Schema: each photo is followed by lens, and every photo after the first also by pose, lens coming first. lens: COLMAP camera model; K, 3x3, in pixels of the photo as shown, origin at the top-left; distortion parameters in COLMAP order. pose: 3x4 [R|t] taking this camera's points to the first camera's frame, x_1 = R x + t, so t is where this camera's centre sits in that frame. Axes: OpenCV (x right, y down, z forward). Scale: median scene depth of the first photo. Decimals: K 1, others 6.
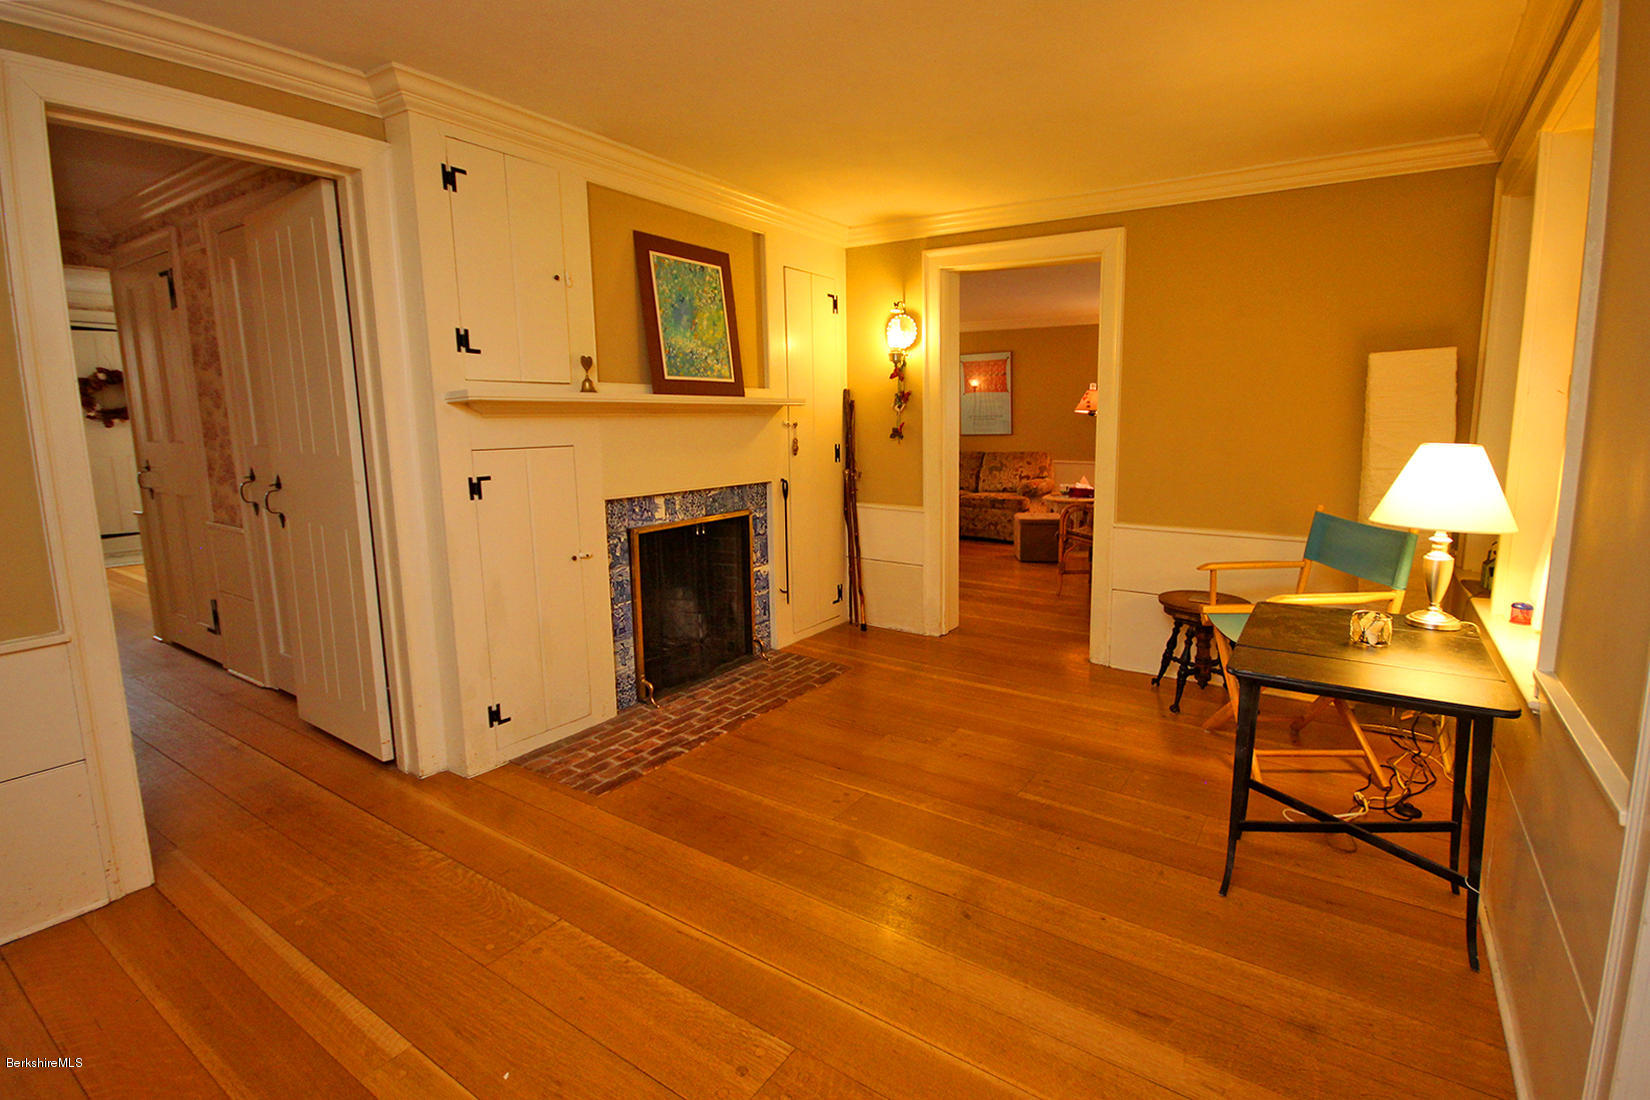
lens RADIAL K [[776.7, 0, 819.5], [0, 776.7, 534.2], [0, 0, 1]] dist [0.004291, -0.005654]
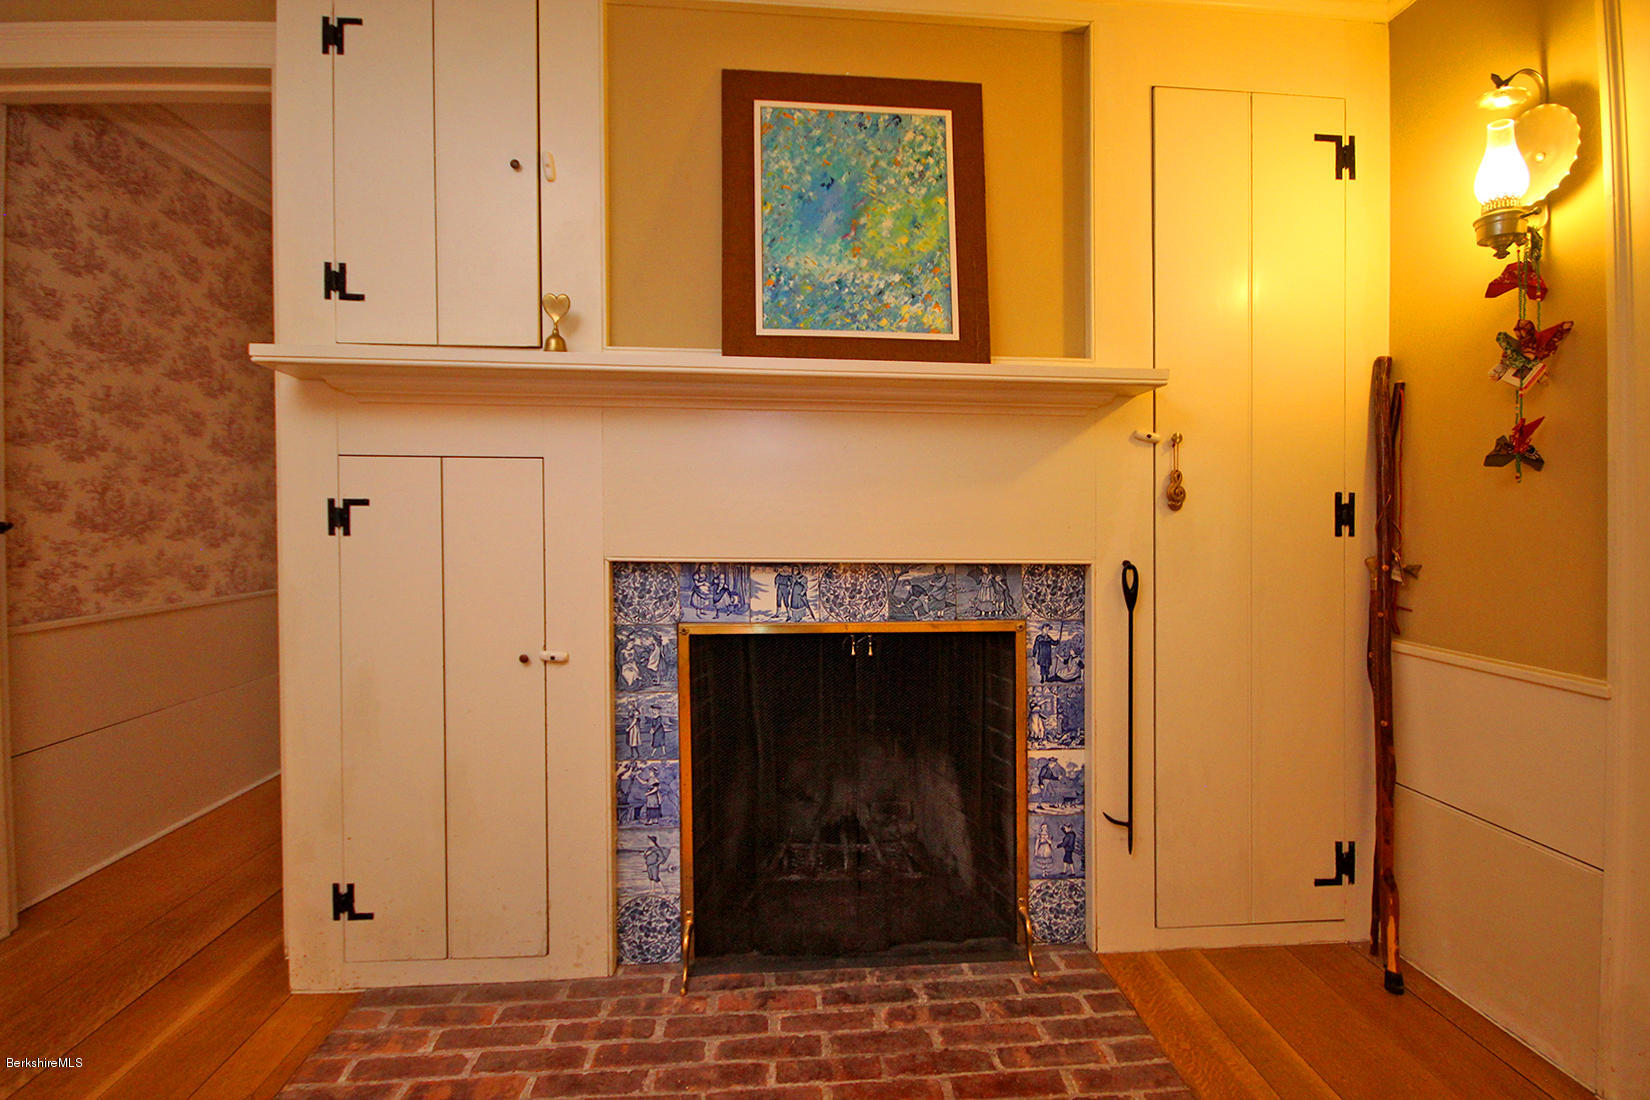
lens RADIAL K [[776.7, 0, 823.9], [0, 776.7, 542.5], [0, 0, 1]] dist [0.004291, -0.005654]
pose [[0.638078, 0.029179, -0.769418, 0.205080], [-0.126990, 0.989585, -0.067784, -0.034233], [0.759427, 0.140960, 0.635138, 0.672345]]
